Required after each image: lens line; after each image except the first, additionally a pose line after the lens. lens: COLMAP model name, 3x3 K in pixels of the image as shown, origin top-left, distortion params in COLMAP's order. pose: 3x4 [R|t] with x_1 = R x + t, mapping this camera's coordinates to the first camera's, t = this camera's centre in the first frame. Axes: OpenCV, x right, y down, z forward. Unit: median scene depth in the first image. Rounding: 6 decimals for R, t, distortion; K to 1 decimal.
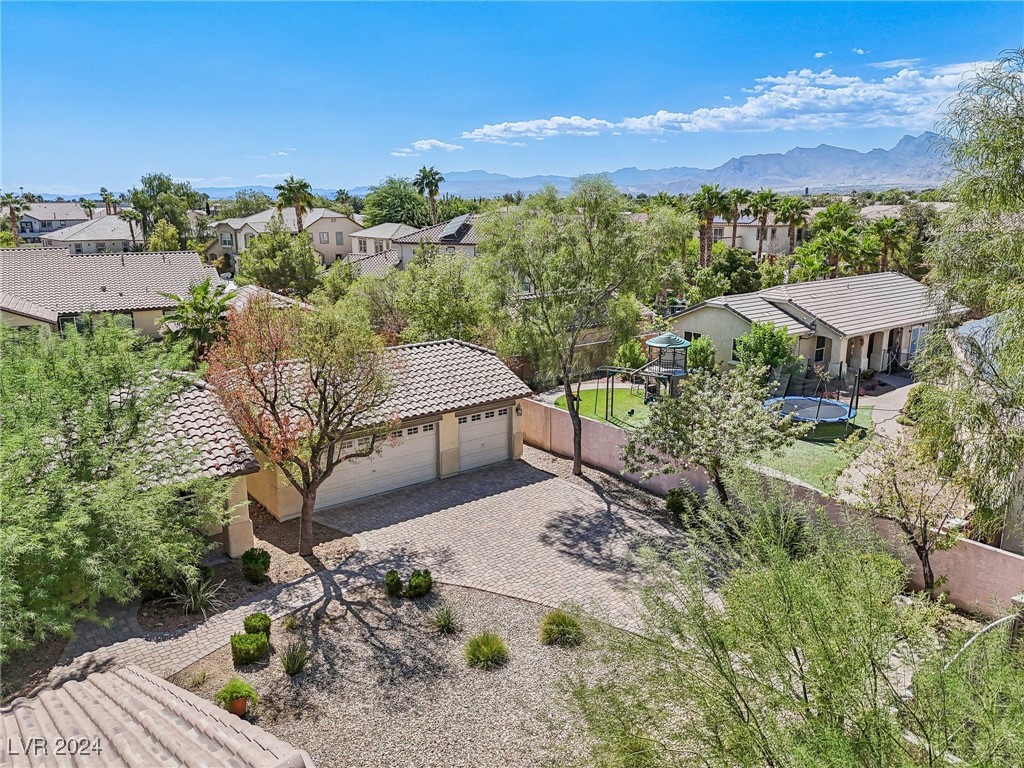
lens RADIAL K [[768.3, 0, 512.0], [0, 768.3, 384.0], [0, 0, 1]] dist [0.088011, -0.088416]
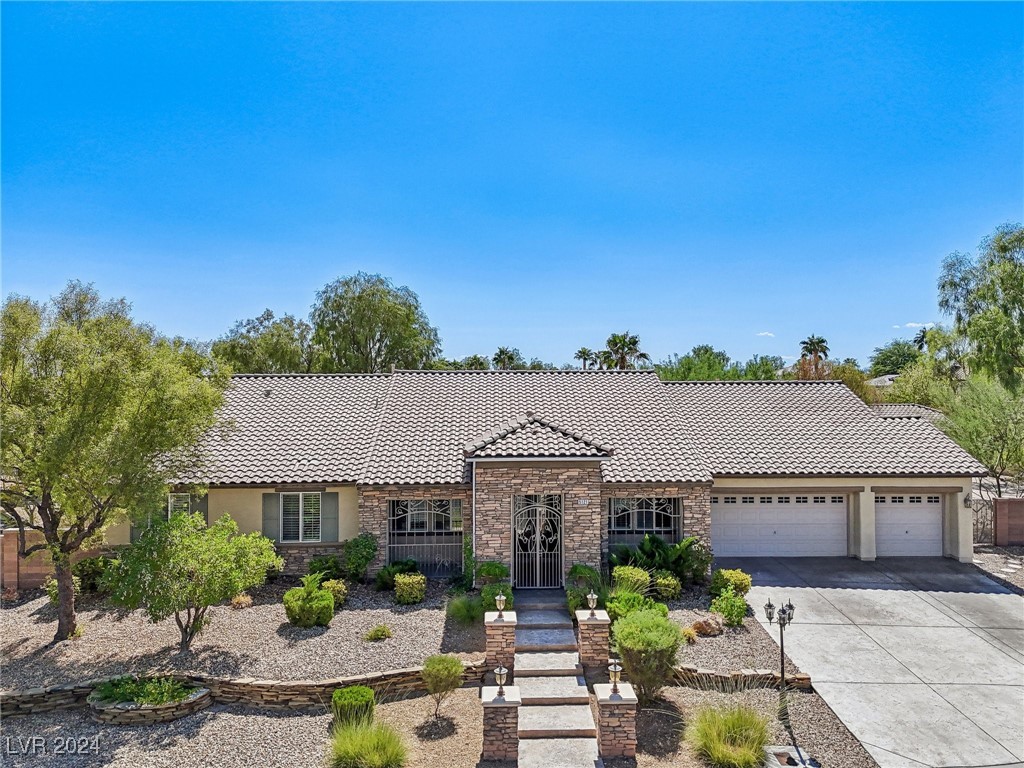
lens RADIAL K [[761.7, 0, 512.0], [0, 761.7, 384.0], [0, 0, 1]] dist [0.054936, -0.043781]
pose [[0.812180, 0.003151, -0.583398, 0.084976], [-0.135474, 0.973669, -0.183343, 0.145835], [0.567459, 0.227943, 0.791222, -0.386766]]
